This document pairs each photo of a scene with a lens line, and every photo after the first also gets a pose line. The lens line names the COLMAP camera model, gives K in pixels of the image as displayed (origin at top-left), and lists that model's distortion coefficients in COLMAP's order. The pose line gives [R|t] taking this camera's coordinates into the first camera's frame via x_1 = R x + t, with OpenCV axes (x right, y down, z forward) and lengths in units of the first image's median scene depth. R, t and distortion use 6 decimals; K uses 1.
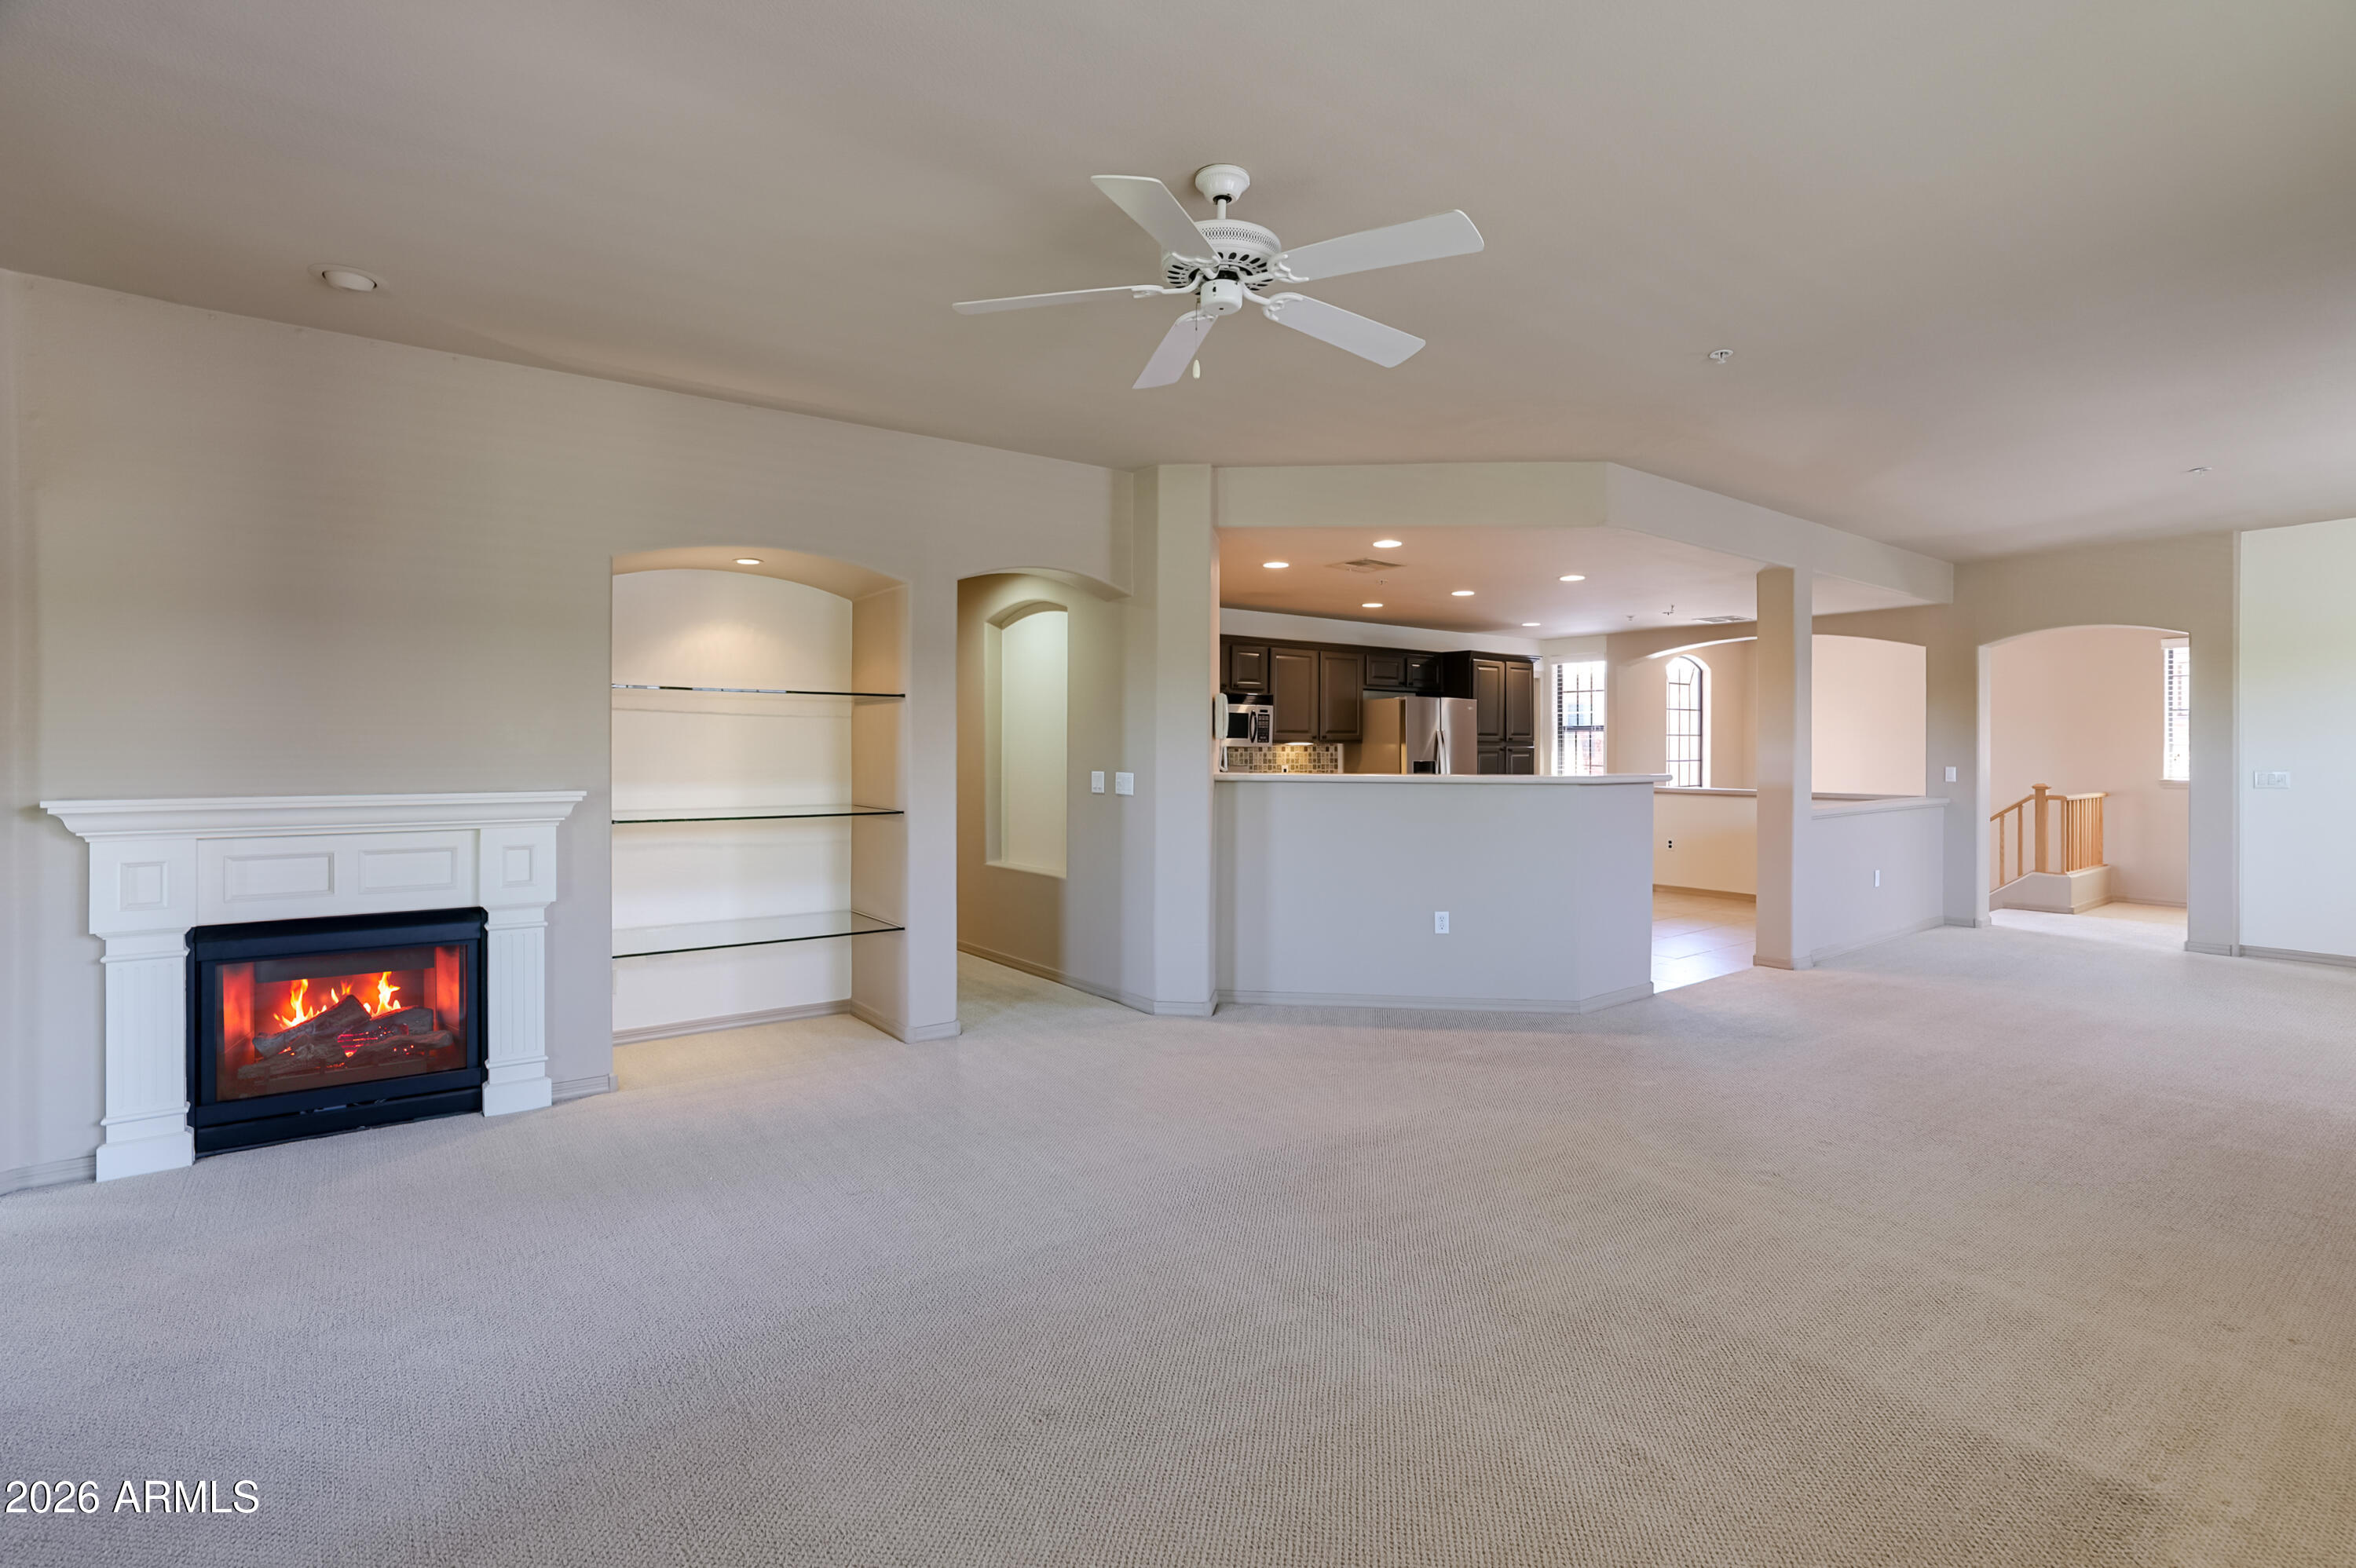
lens RADIAL K [[1078.9, 0, 1175.6], [0, 1078.9, 749.5], [0, 0, 1]] dist [-0.051515, -0.000012]
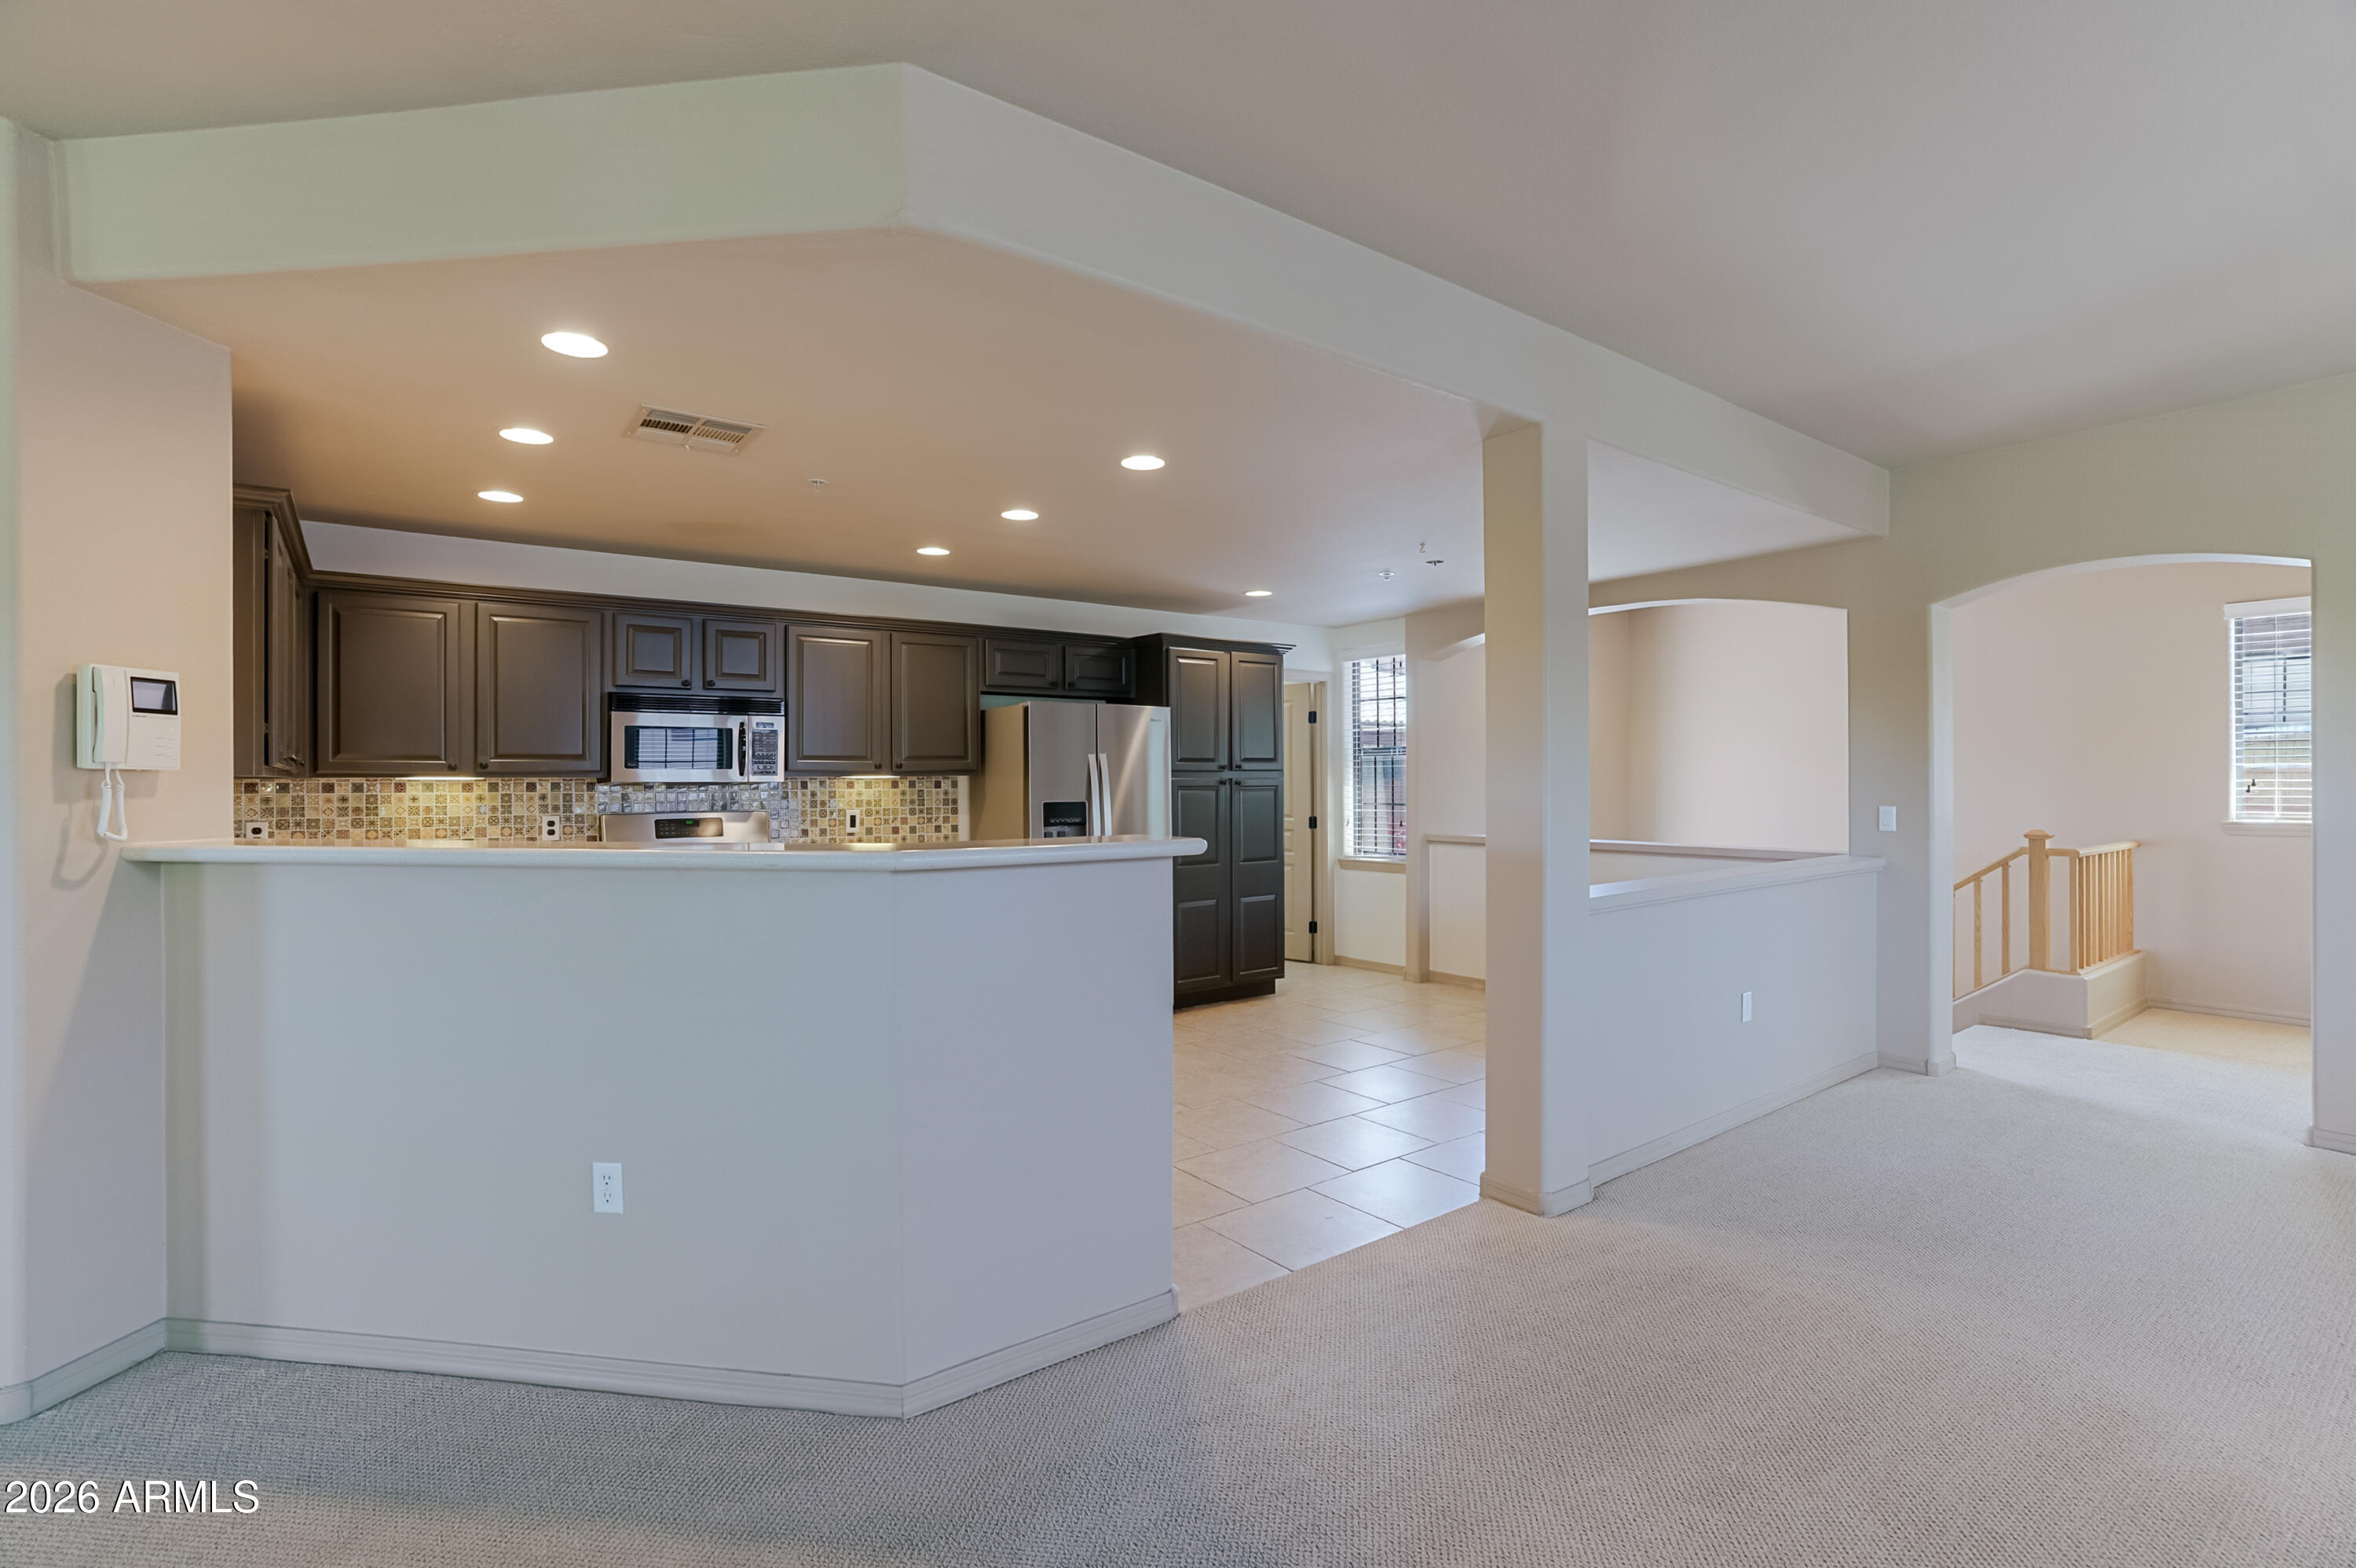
lens RADIAL K [[1088.7, 0, 1178.0], [0, 1088.7, 784.0], [0, 0, 1]] dist [-0.047720, 0.000806]
pose [[0.999932, -0.008037, 0.008478, 0.300139], [0.008020, 0.999966, 0.002083, -0.000907], [-0.008494, -0.002015, 0.999962, 0.359130]]
